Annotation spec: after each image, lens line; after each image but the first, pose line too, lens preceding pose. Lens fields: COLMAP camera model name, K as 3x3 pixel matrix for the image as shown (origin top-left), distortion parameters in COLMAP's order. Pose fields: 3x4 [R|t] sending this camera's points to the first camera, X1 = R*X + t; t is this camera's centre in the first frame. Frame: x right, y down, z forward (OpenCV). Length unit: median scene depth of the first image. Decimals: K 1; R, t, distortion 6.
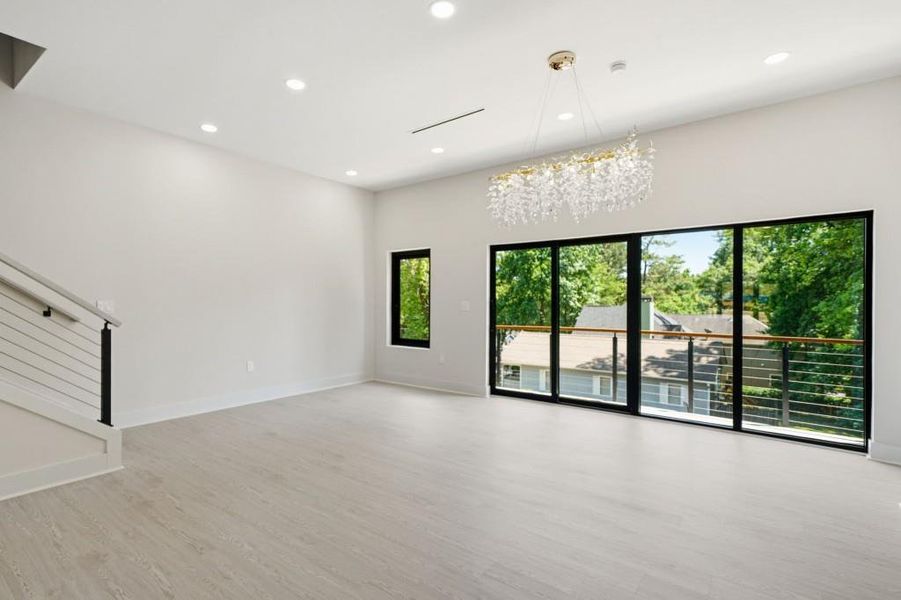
lens RADIAL K [[436.2, 0, 433.0], [0, 436.2, 298.5], [0, 0, 1]] dist [0.012268, -0.000248]
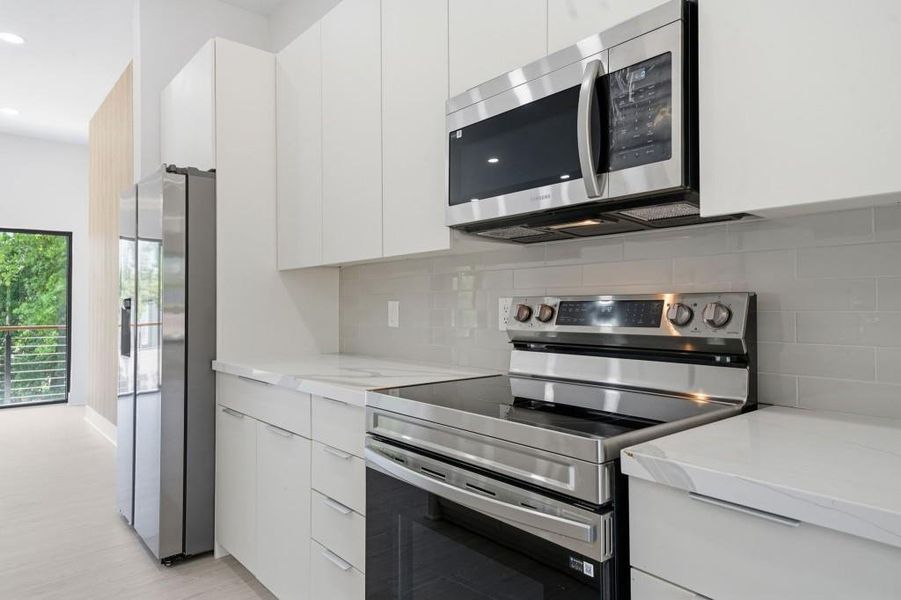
lens RADIAL K [[562.5, 0, 451.1], [0, 562.5, 294.0], [0, 0, 1]] dist [0.032786, 0.001059]
pose [[0.198273, 0.010653, 0.980089, -0.328040], [0.003558, 0.999927, -0.011588, 0.015414], [-0.980140, 0.005785, 0.198221, -0.326825]]
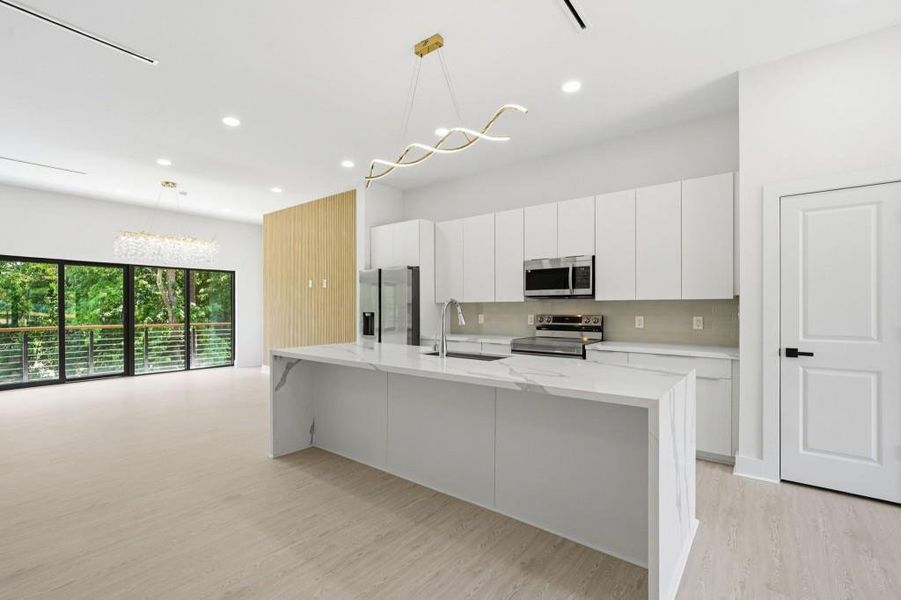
lens RADIAL K [[401.3, 0, 449.4], [0, 401.3, 310.4], [0, 0, 1]] dist [0.001042, 0.000074]
pose [[-0.007562, -0.010544, 0.999916, -0.772509], [-0.005535, 0.999930, 0.010503, -0.001441], [-0.999956, -0.005455, -0.007620, -0.131365]]
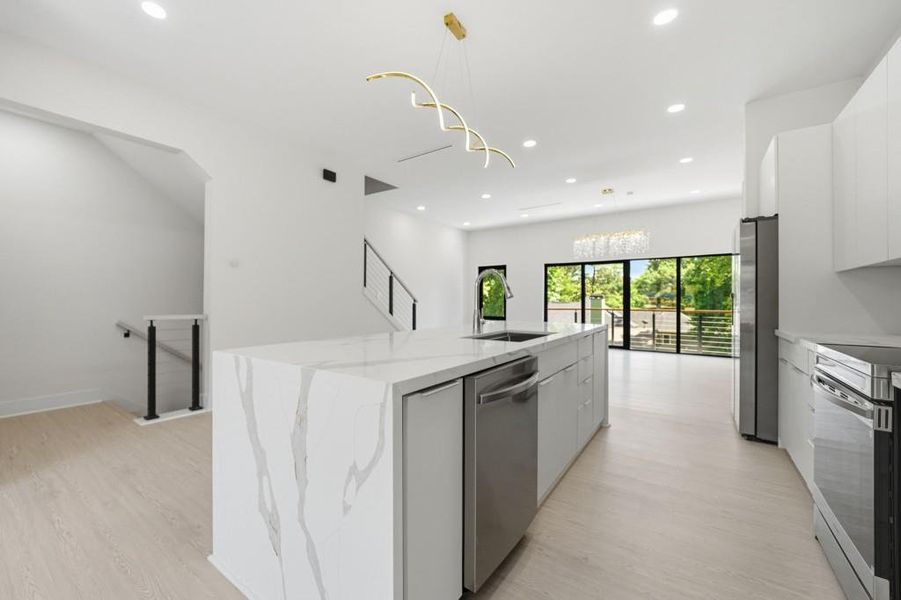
lens RADIAL K [[374.1, 0, 415.0], [0, 374.1, 297.3], [0, 0, 1]] dist [0.001111, 0.000061]
pose [[0.999851, -0.000250, 0.017238, -0.402123], [0.000272, 0.999999, -0.001256, 0.019931], [-0.017237, 0.001260, 0.999851, -0.519706]]
